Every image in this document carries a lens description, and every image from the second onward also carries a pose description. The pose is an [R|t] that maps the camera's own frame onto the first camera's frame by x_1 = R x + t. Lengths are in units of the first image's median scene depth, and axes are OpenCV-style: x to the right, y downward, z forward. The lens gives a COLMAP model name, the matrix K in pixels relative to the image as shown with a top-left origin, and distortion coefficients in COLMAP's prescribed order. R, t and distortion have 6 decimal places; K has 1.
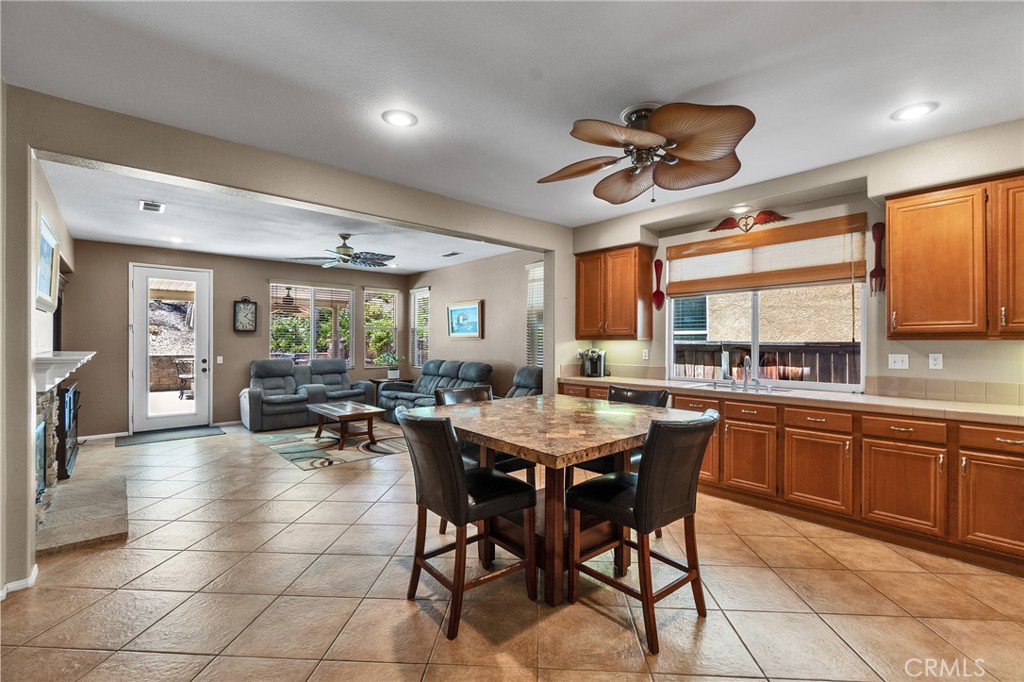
lens RADIAL K [[447.1, 0, 513.6], [0, 447.1, 341.9], [0, 0, 1]] dist [0.004326, -0.002099]
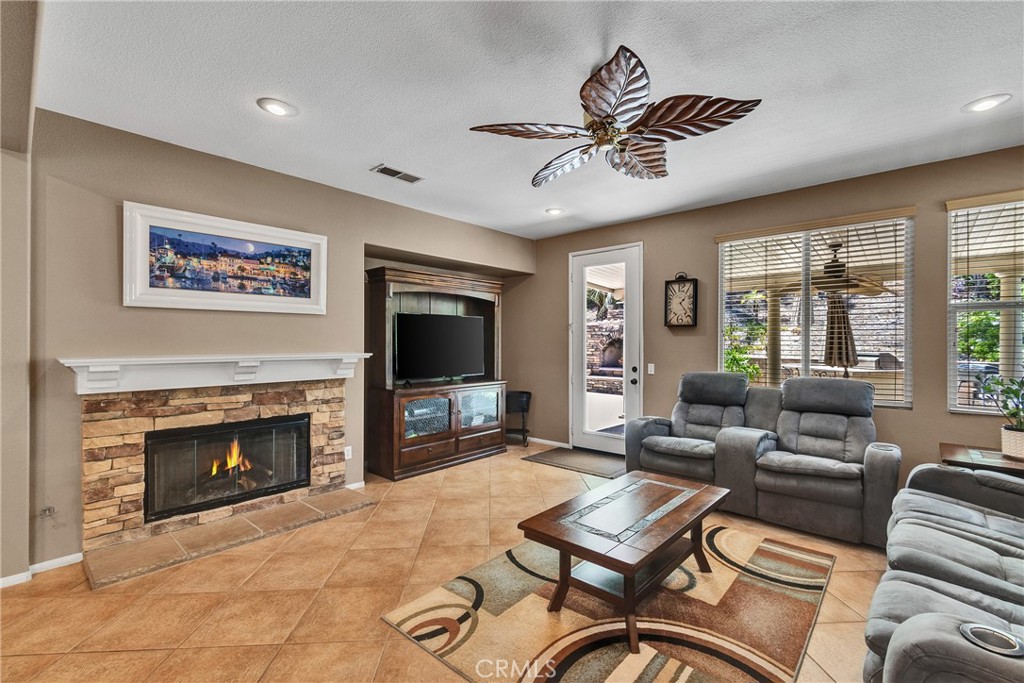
lens RADIAL K [[447.1, 0, 514.3], [0, 447.1, 342.6], [0, 0, 1]] dist [0.004326, -0.002099]
pose [[0.113138, 0.000556, -0.993579, 0.008984], [-0.000618, 1.000000, 0.000489, -0.000884], [0.993579, 0.000559, 0.113138, 0.706818]]
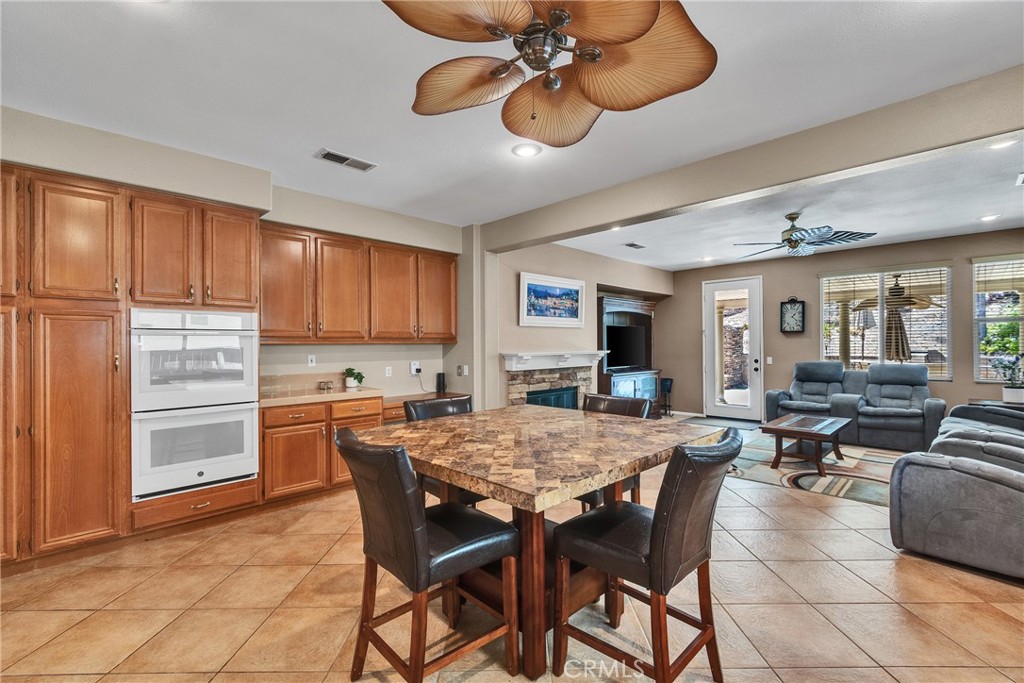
lens RADIAL K [[447.1, 0, 514.4], [0, 447.1, 342.6], [0, 0, 1]] dist [0.004326, -0.002099]
pose [[0.058476, -0.006316, -0.998269, 0.343539], [0.007220, 0.999957, -0.005904, 0.000181], [0.998263, -0.006863, 0.058519, 0.347245]]
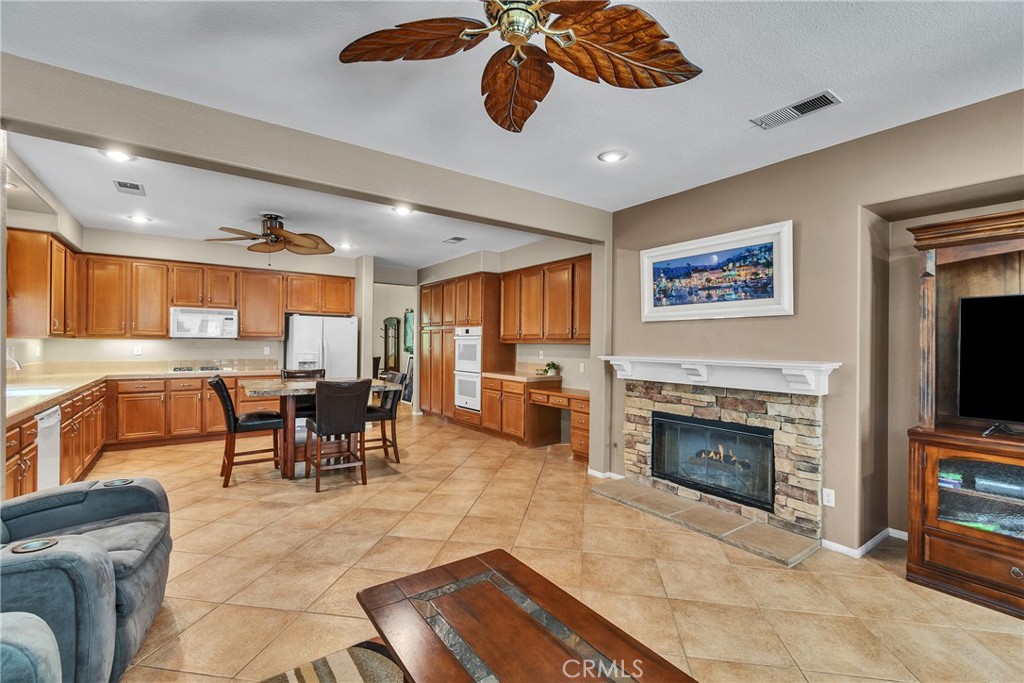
lens RADIAL K [[447.1, 0, 516.9], [0, 447.1, 343.1], [0, 0, 1]] dist [0.004326, -0.002099]
pose [[-0.994917, -0.011149, 0.100083, -0.326912], [-0.011394, 0.999933, -0.001879, -0.002099], [-0.100056, -0.003010, -0.994977, 1.012321]]
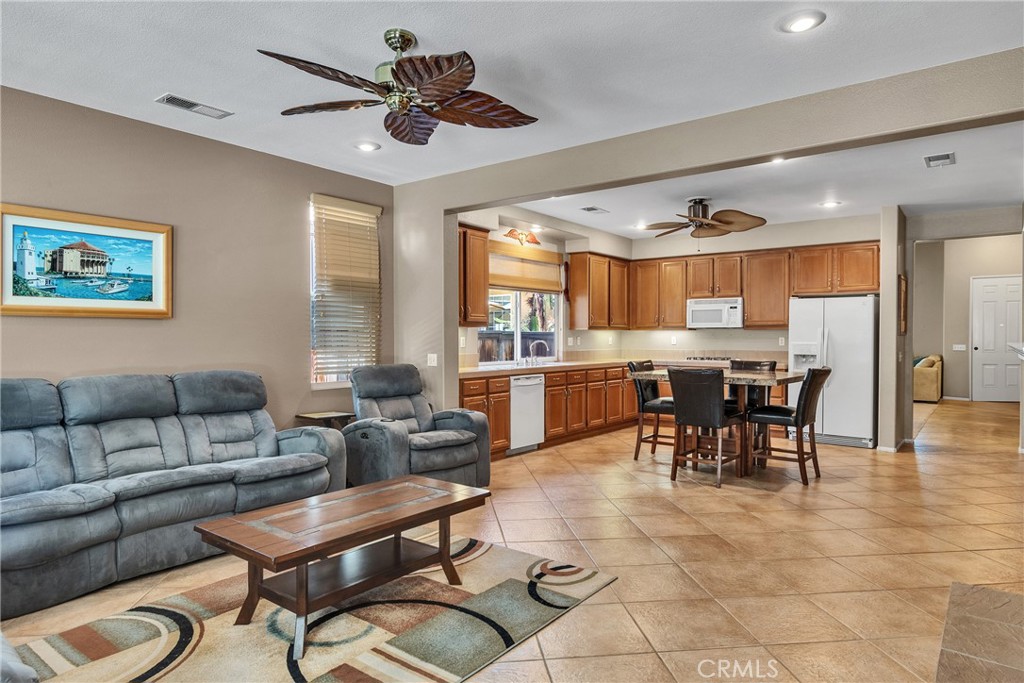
lens RADIAL K [[608.6, 0, 519.1], [0, 608.6, 341.8], [0, 0, 1]] dist [-0.002674, 0.000135]
pose [[-0.205324, -0.010696, 0.978636, -0.720970], [-0.003562, 0.999942, 0.010181, 0.009358], [-0.978688, -0.001395, -0.205350, 0.813290]]
